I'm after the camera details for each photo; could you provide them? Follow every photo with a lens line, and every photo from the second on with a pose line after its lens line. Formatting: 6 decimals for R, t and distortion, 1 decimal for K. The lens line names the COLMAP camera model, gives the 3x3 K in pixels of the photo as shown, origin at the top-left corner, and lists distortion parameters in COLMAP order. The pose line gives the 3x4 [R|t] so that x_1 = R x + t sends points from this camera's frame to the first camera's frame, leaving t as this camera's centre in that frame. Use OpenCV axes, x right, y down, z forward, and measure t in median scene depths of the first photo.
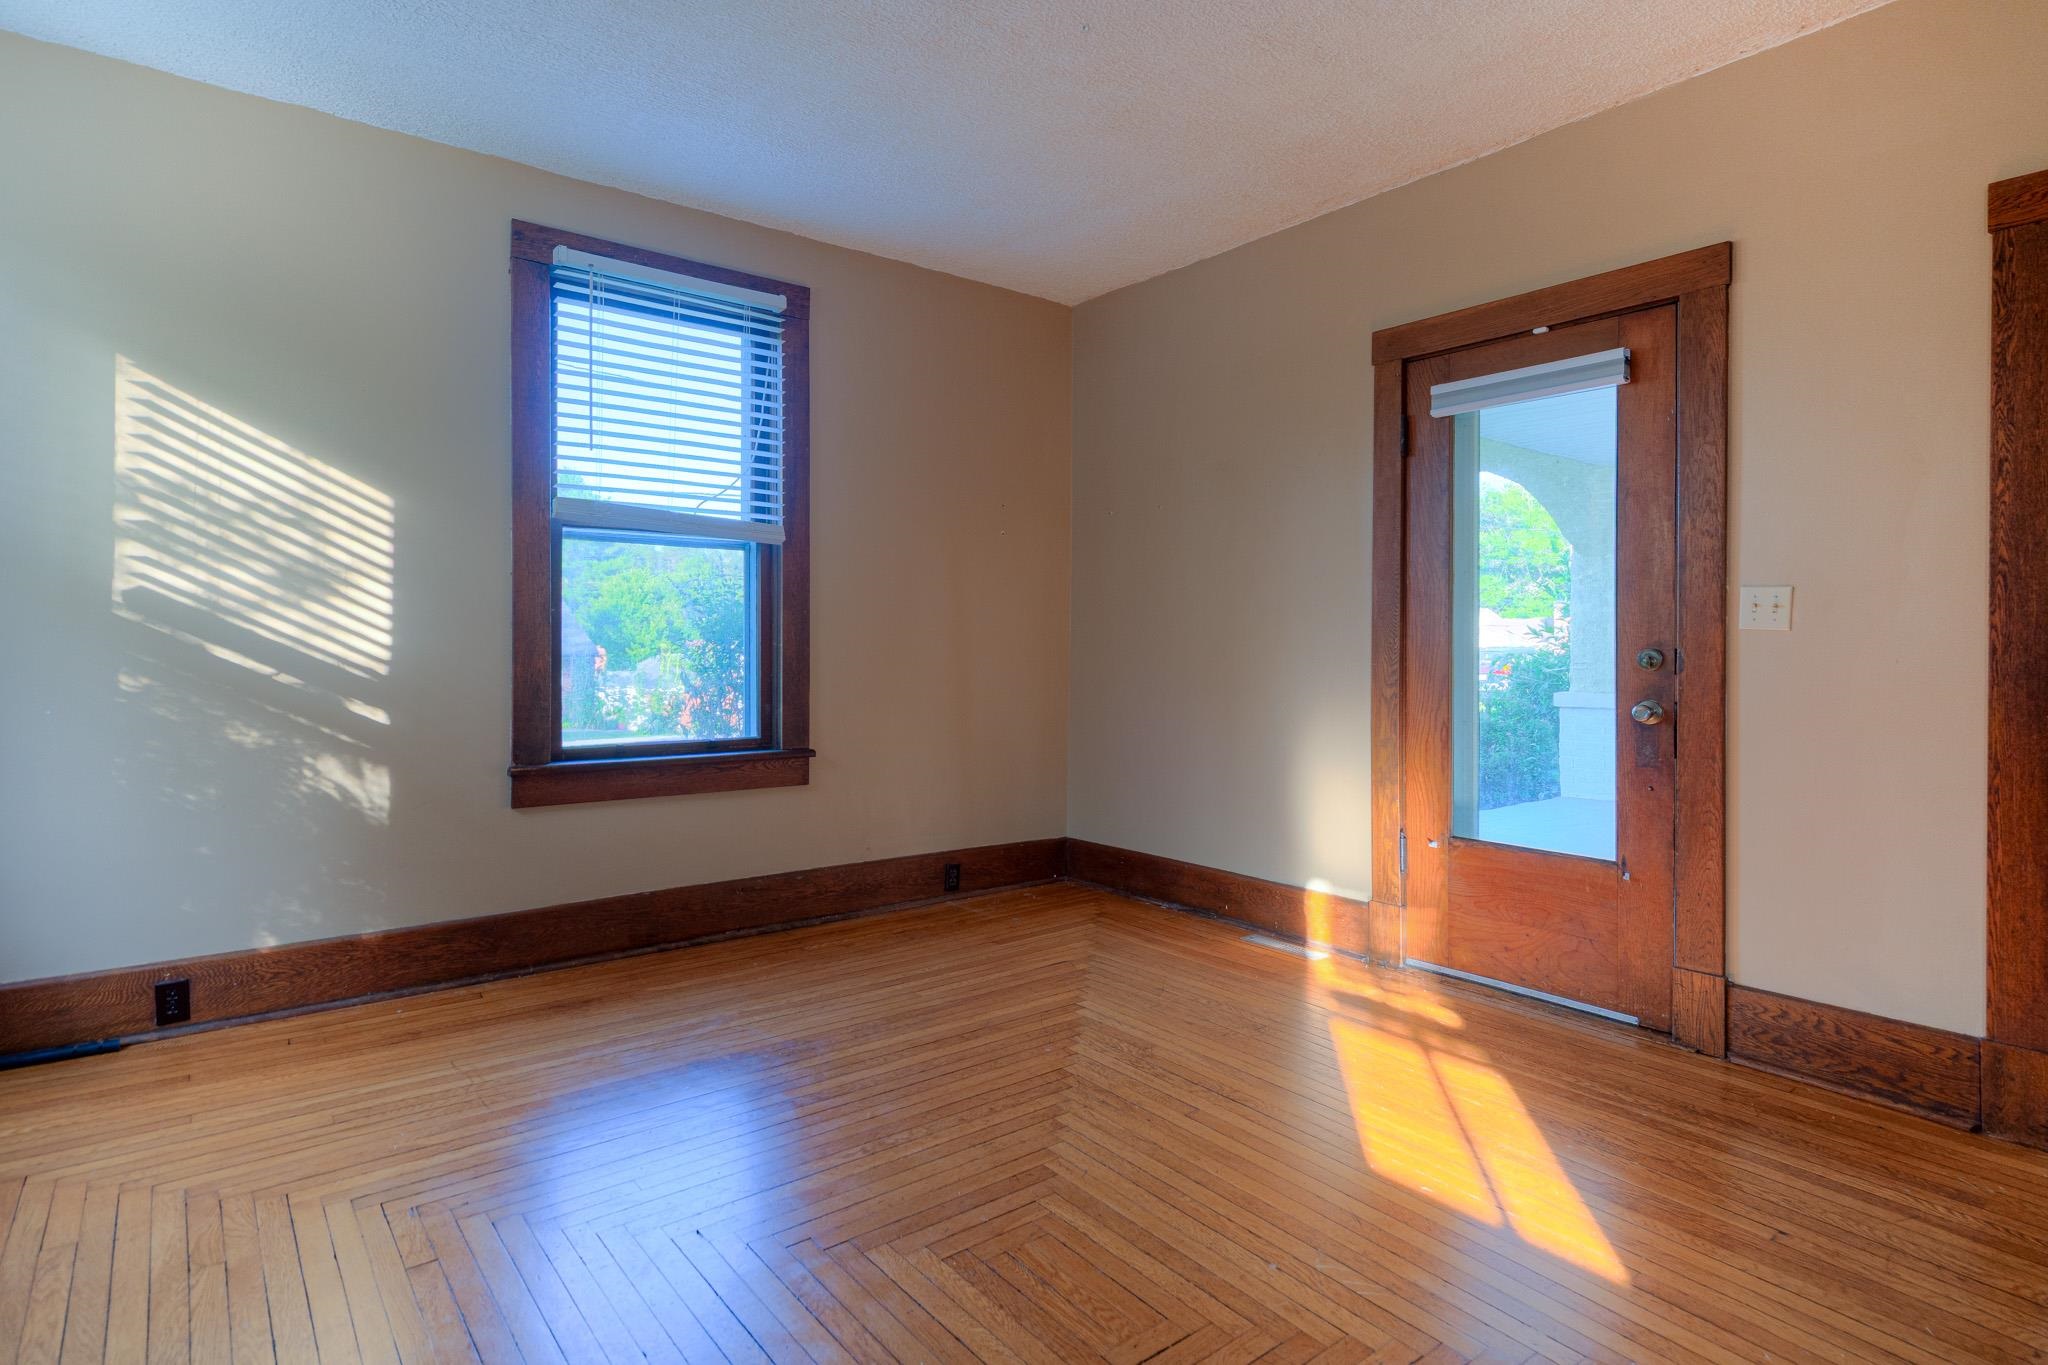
lens RADIAL K [[1077.5, 0, 1001.8], [0, 1077.5, 637.2], [0, 0, 1]] dist [0.004182, 0.000986]
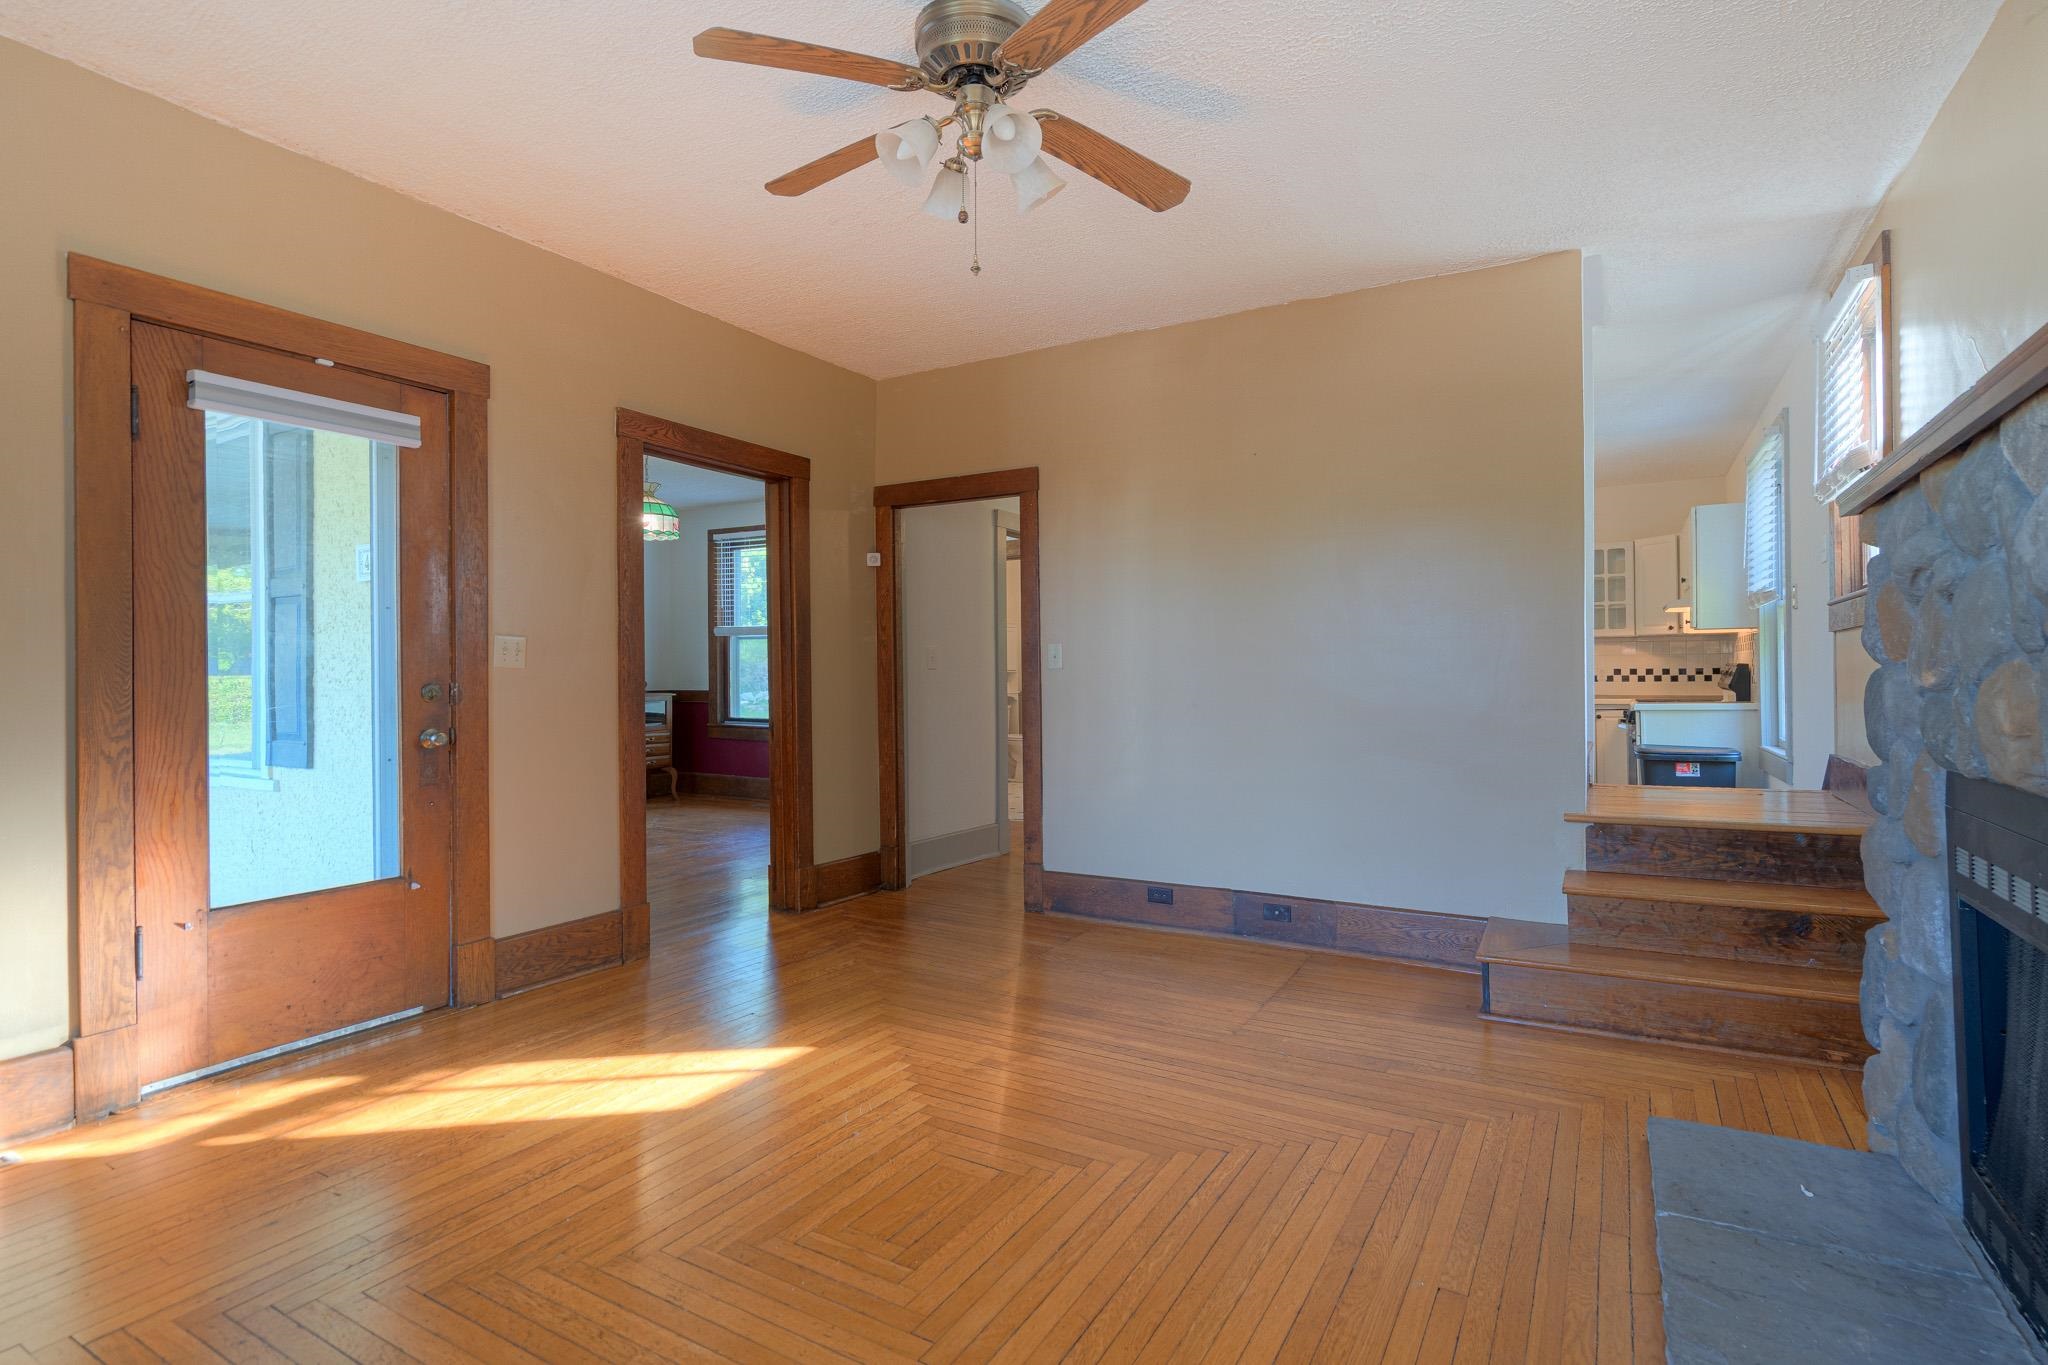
lens RADIAL K [[996.6, 0, 1032.4], [0, 996.6, 676.6], [0, 0, 1]] dist [-0.000559, -0.000343]
pose [[-0.384716, -0.007294, 0.923006, -0.597337], [-0.001699, 0.999973, 0.007194, -0.005401], [-0.923033, 0.001199, -0.384718, 0.762975]]
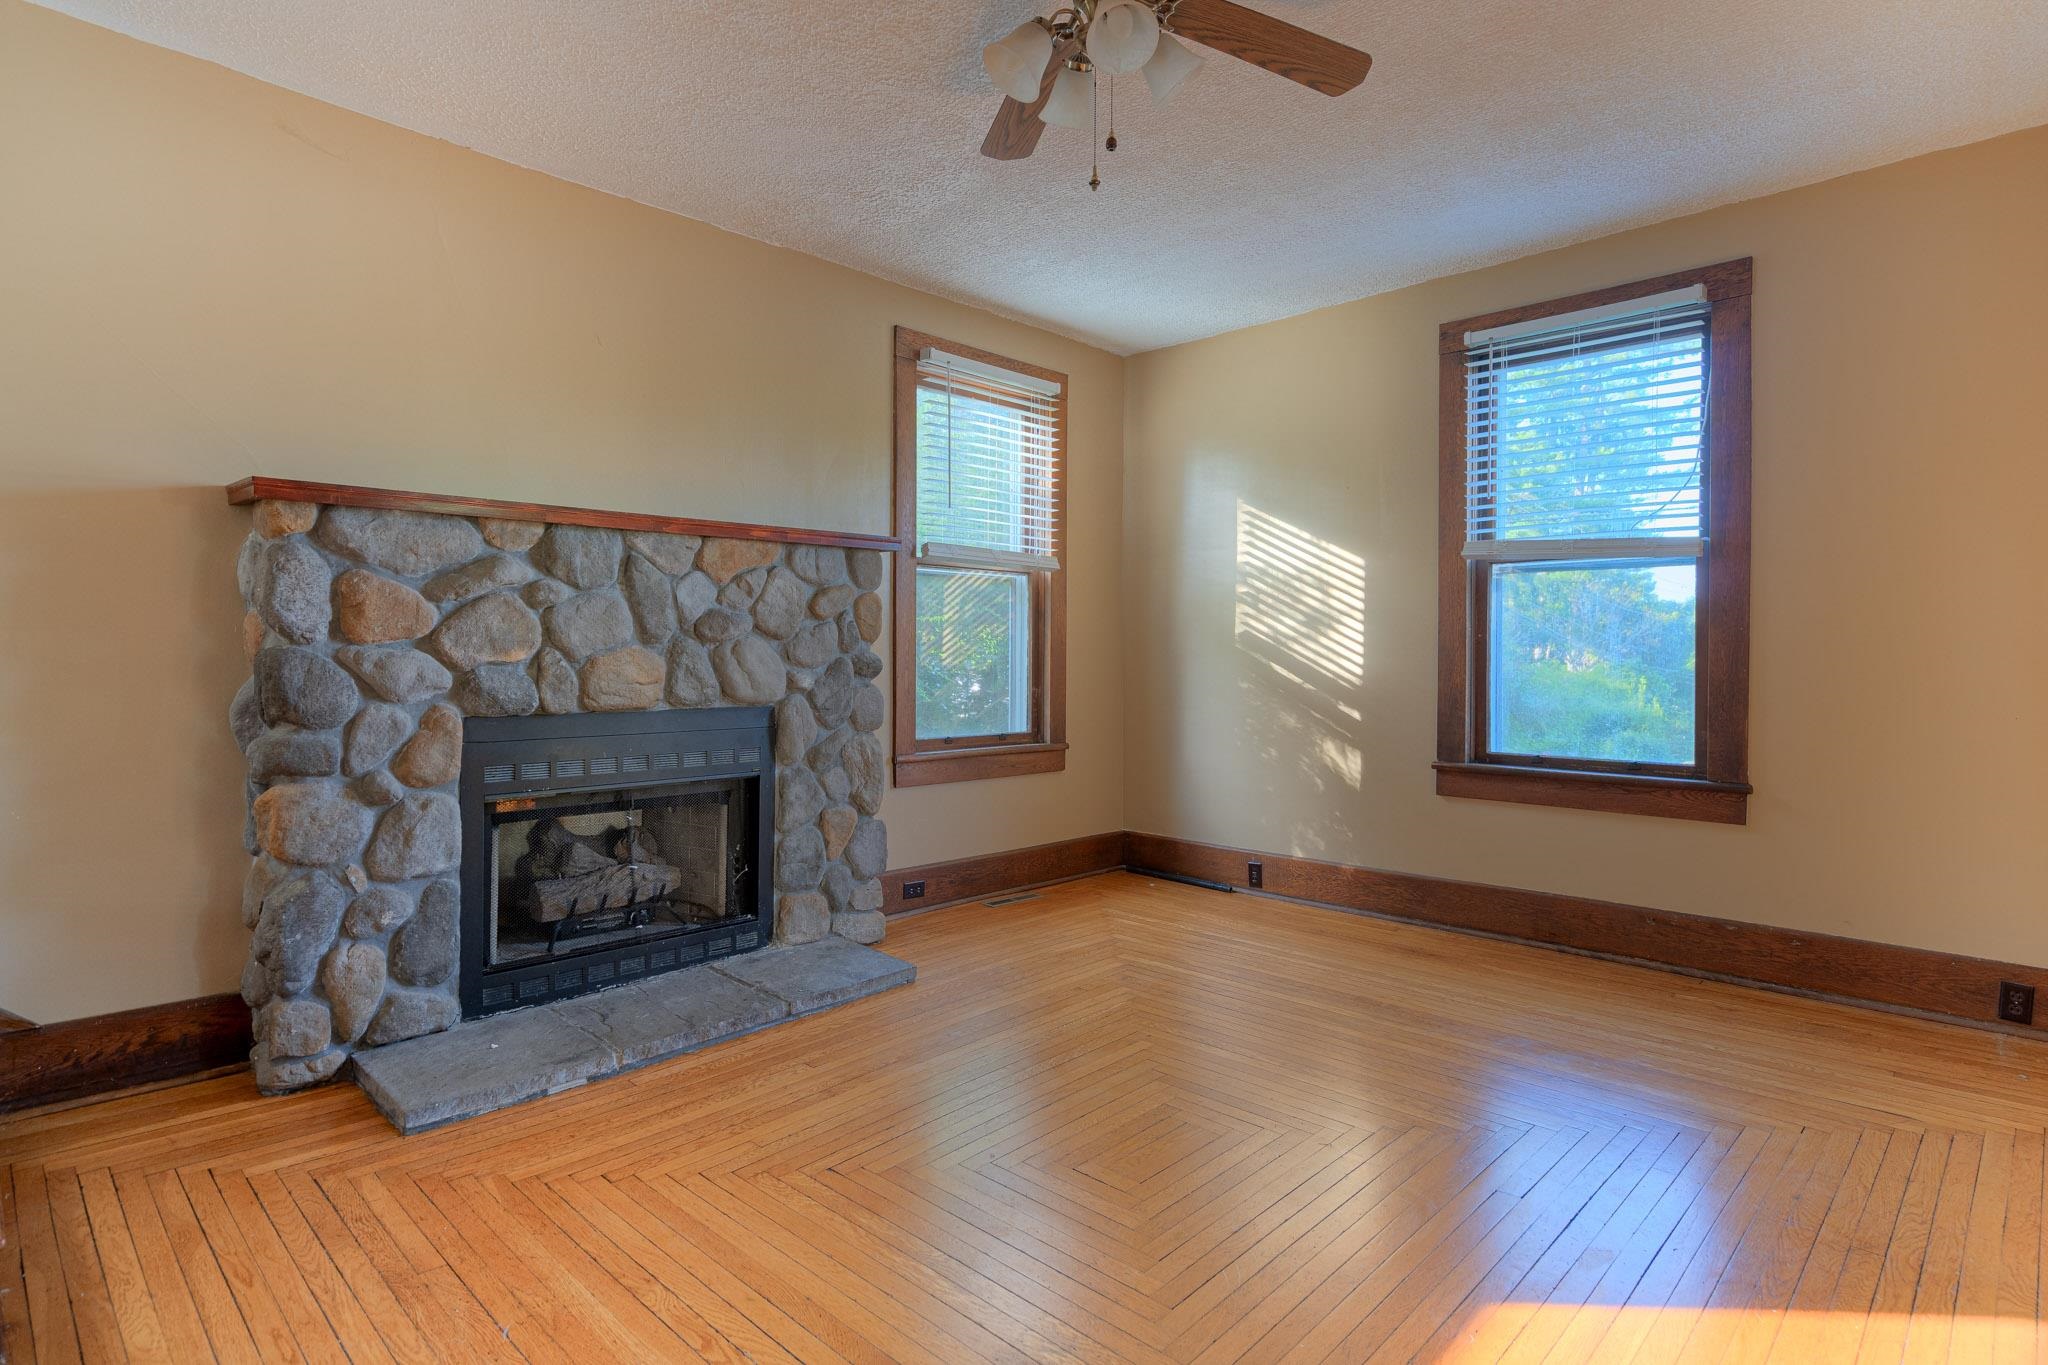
lens RADIAL K [[1062.7, 0, 1023.1], [0, 1062.7, 671.0], [0, 0, 1]] dist [0.004446, 0.001341]
pose [[0.134797, 0.007484, -0.990845, 0.760179], [0.000010, 0.999971, 0.007555, 0.005207], [0.990873, -0.001029, 0.134793, 0.380413]]
